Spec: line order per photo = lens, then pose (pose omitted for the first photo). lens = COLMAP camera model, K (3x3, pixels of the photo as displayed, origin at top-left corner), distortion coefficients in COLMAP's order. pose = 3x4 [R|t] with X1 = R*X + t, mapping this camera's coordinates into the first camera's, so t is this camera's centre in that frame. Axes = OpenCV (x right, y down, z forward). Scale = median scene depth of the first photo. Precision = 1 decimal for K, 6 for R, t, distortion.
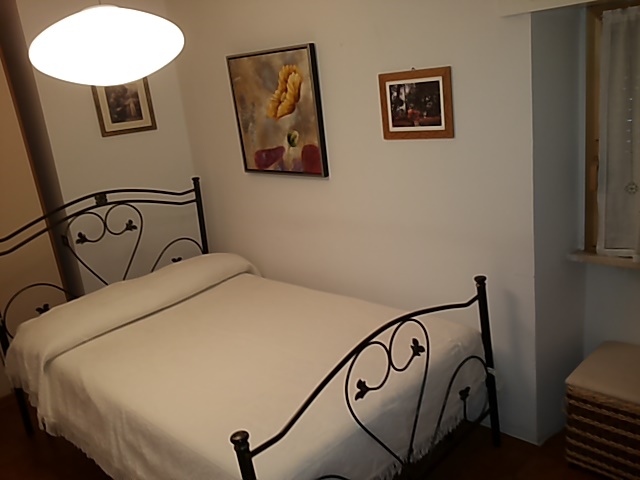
lens RADIAL K [[526.4, 0, 319.2], [0, 526.4, 239.6], [0, 0, 1]] dist [-0.011043, -0.003233]
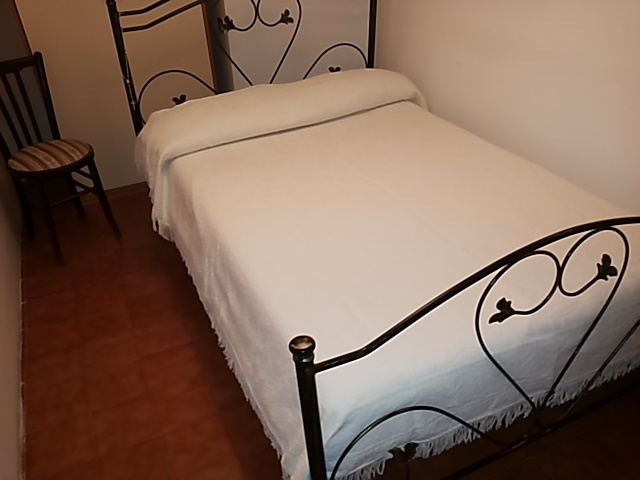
lens RADIAL K [[554.6, 0, 321.5], [0, 554.6, 242.9], [0, 0, 1]] dist [0.001982, -0.014996]
pose [[0.930996, 0.257543, -0.258687, 0.016683], [-0.160918, 0.925659, 0.342434, -0.008386], [0.327647, -0.277178, 0.903227, 0.195548]]
